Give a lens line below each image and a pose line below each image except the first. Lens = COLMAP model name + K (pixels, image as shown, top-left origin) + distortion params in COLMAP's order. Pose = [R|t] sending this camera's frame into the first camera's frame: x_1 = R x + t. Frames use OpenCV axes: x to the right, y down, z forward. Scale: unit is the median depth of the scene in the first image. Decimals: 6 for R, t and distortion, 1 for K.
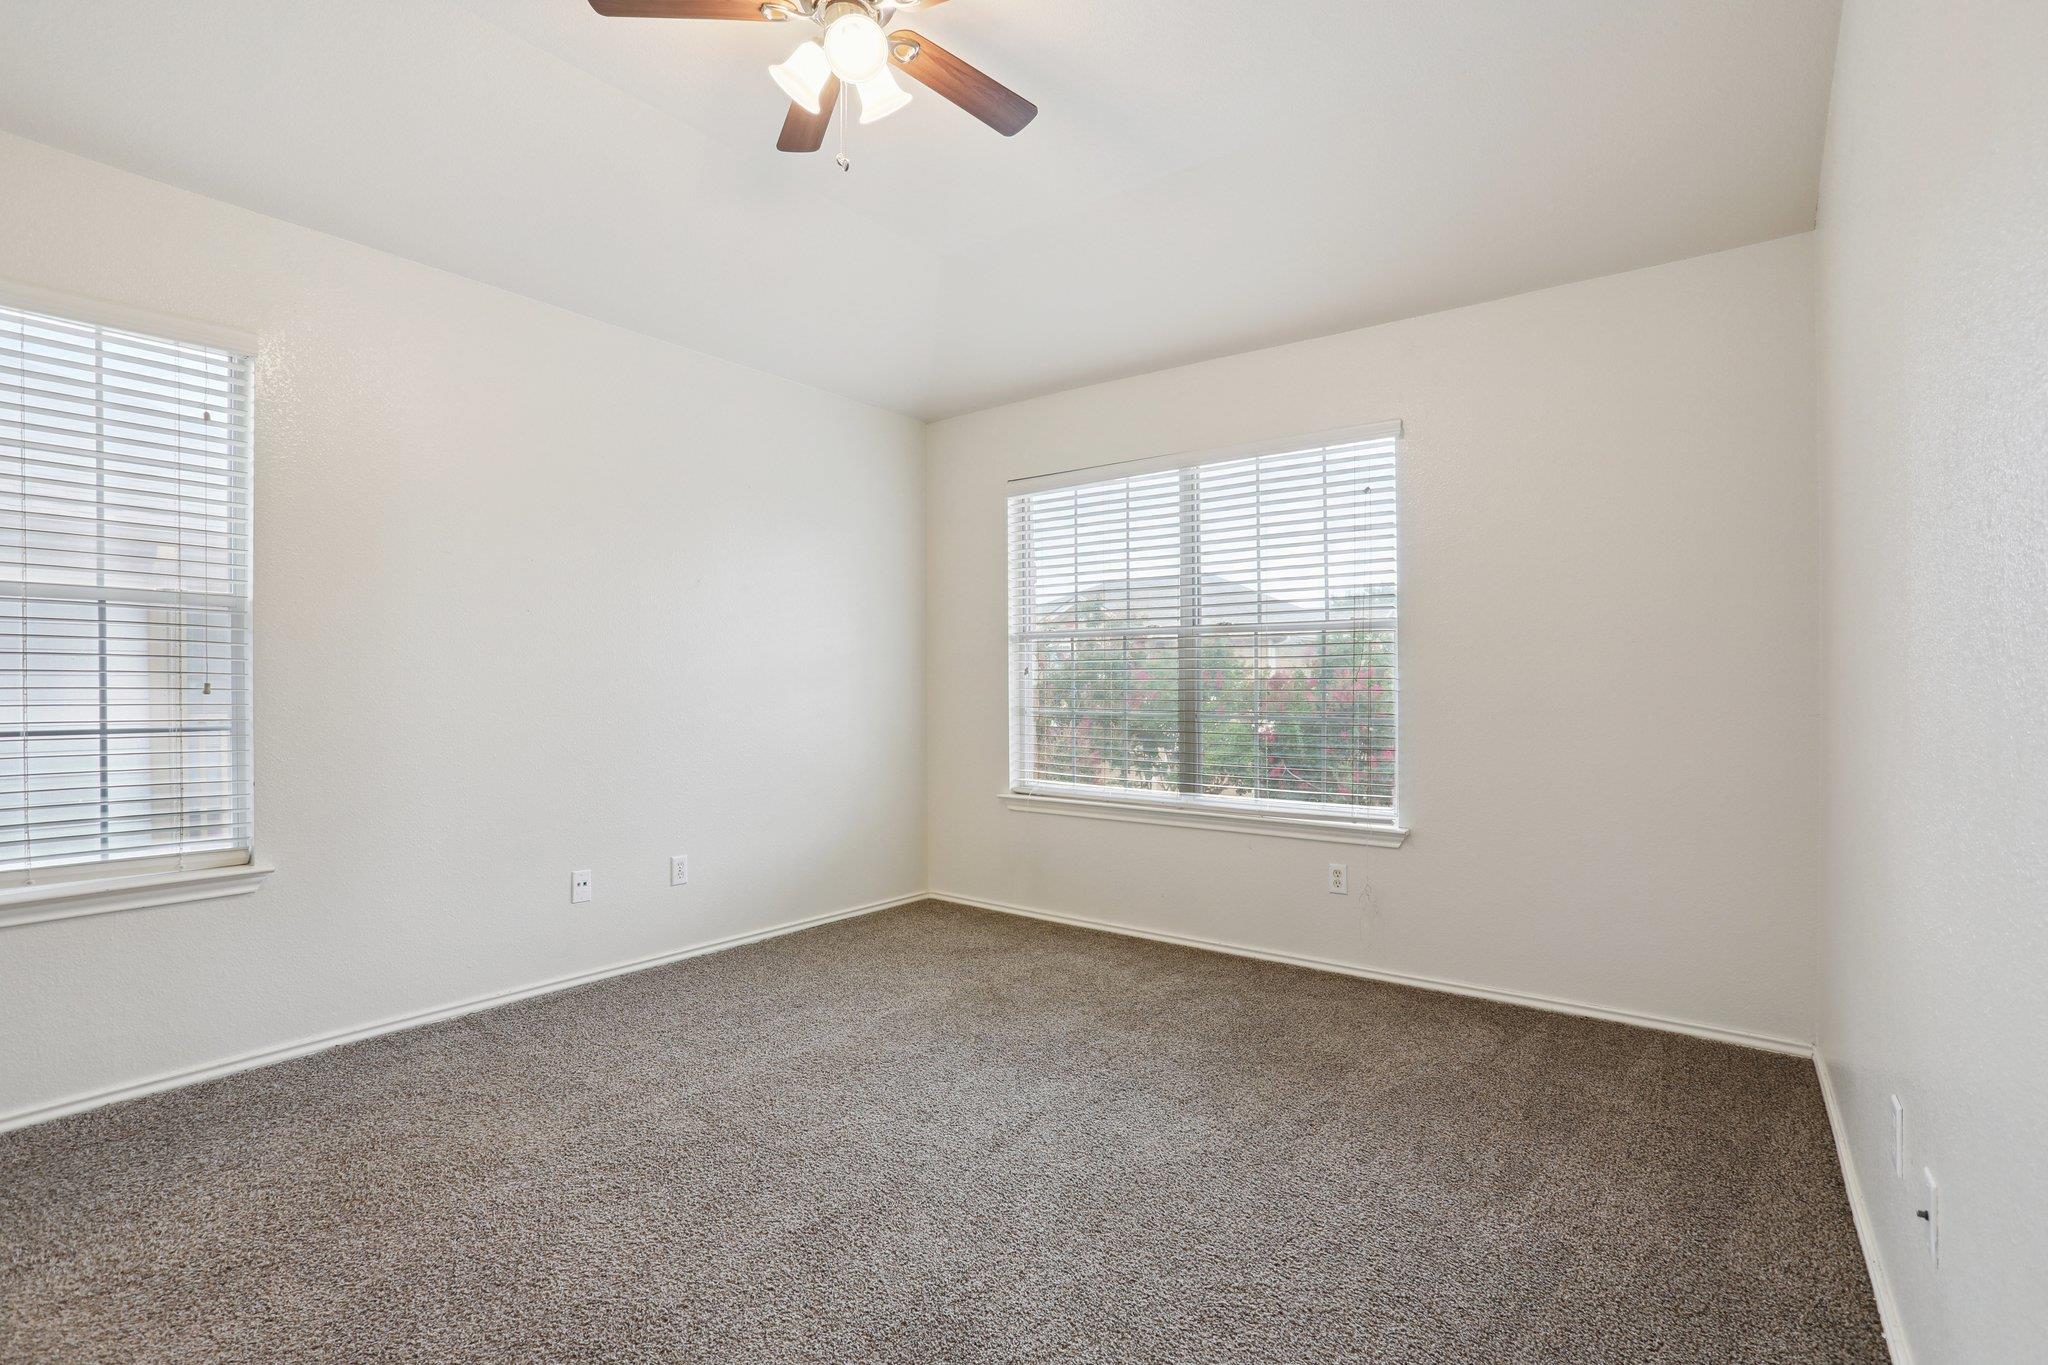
lens RADIAL K [[968.8, 0, 1024.0], [0, 968.8, 682.5], [0, 0, 1]] dist [-0.016018, 0.022849]
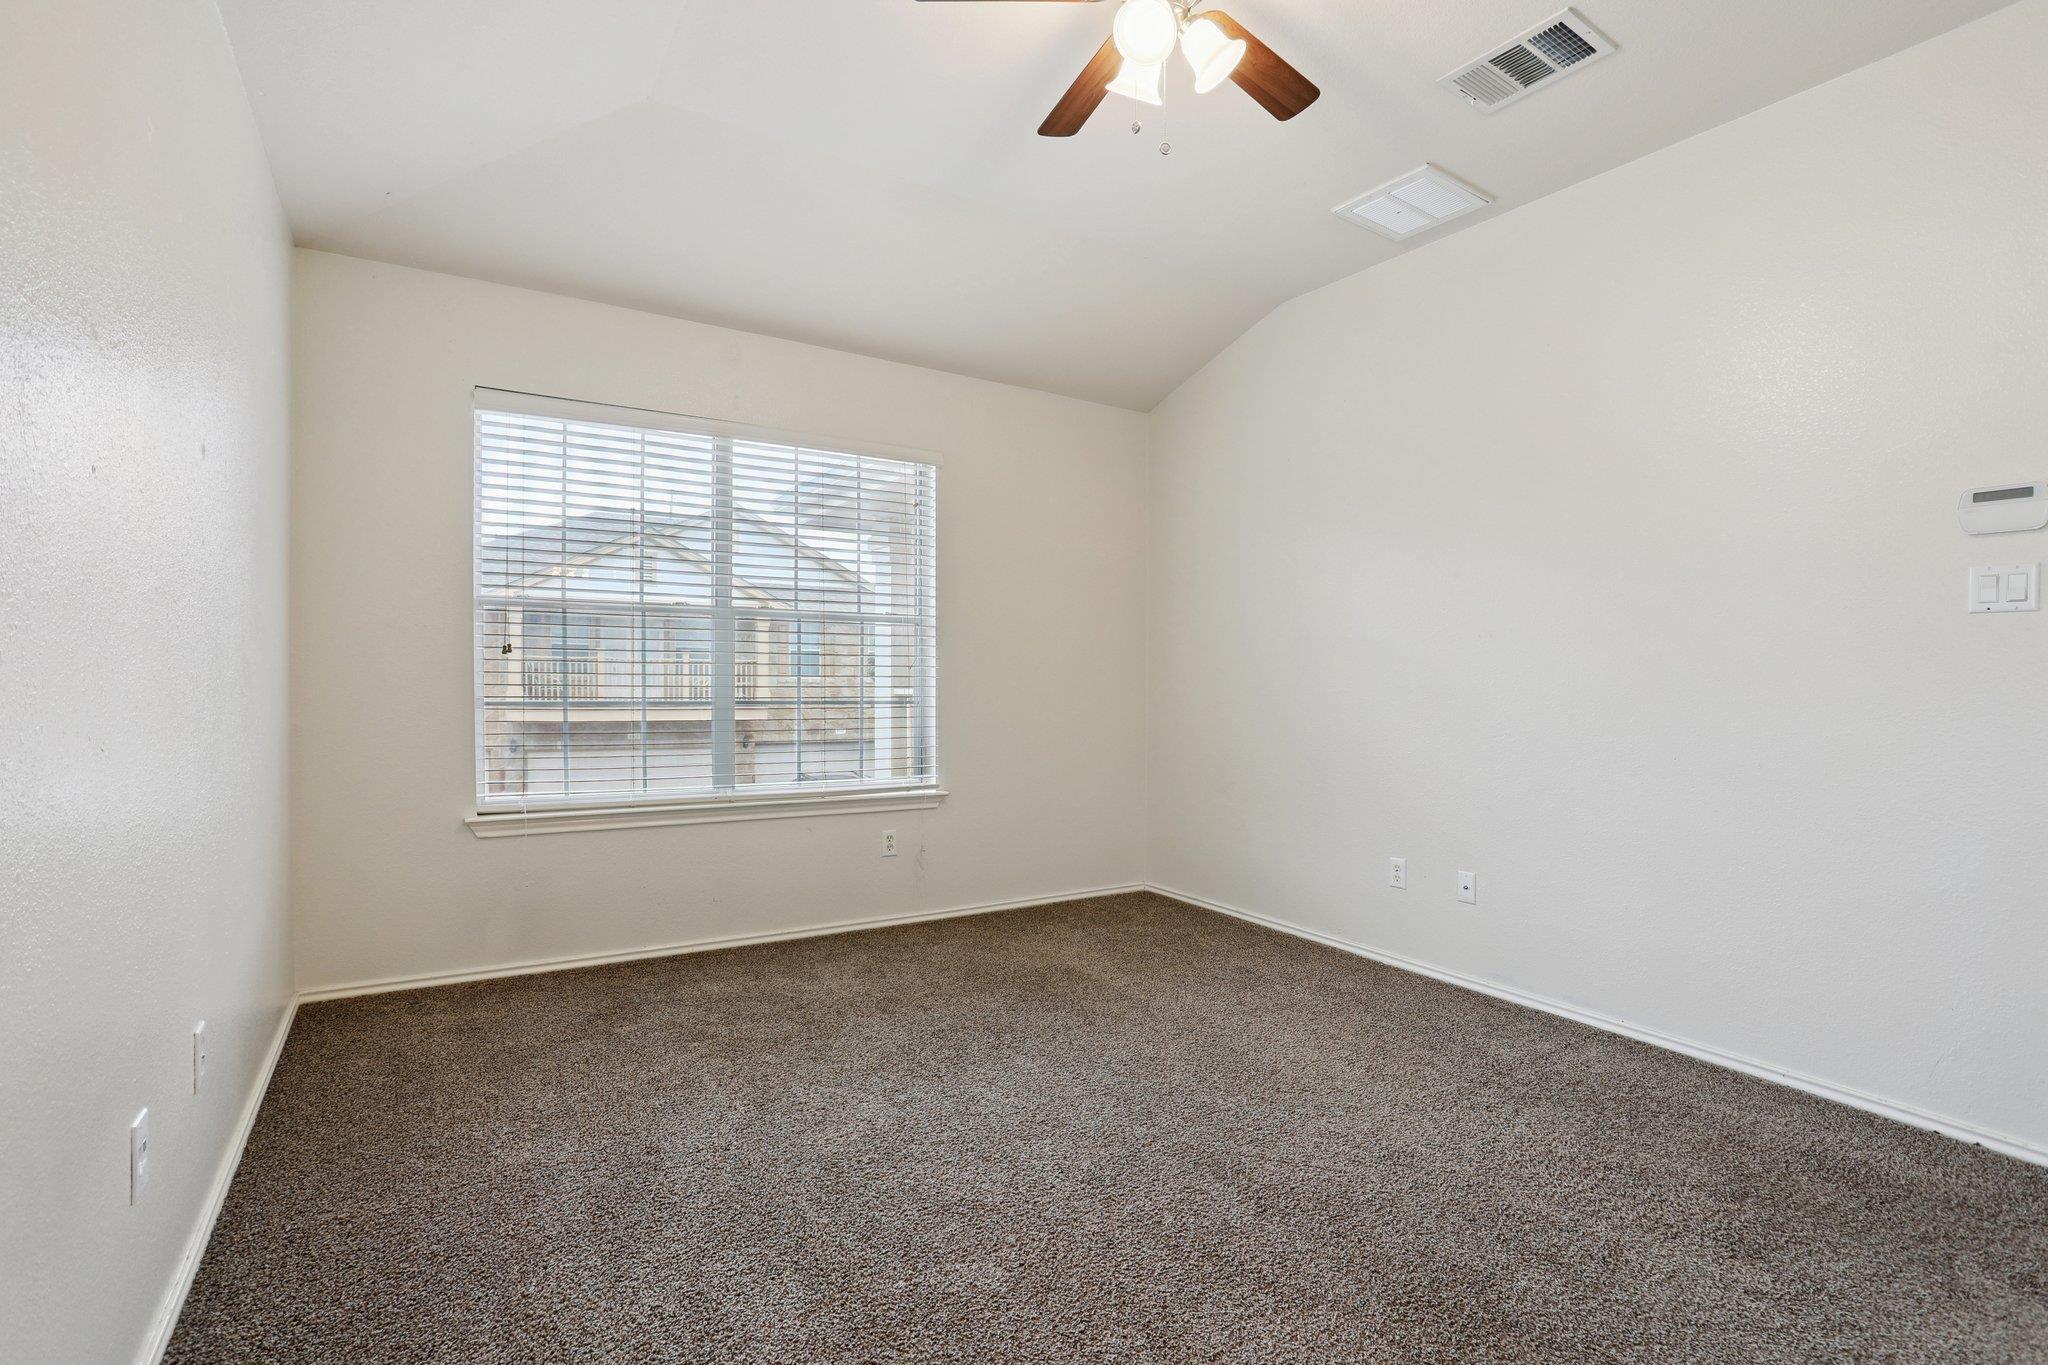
lens RADIAL K [[938.2, 0, 1004.4], [0, 938.2, 682.8], [0, 0, 1]] dist [-0.081866, 0.036630]
pose [[0.367364, -0.003725, 0.930070, -0.516339], [-0.014040, 0.999856, 0.009550, 0.002081], [-0.929971, -0.016566, 0.367259, 0.381362]]
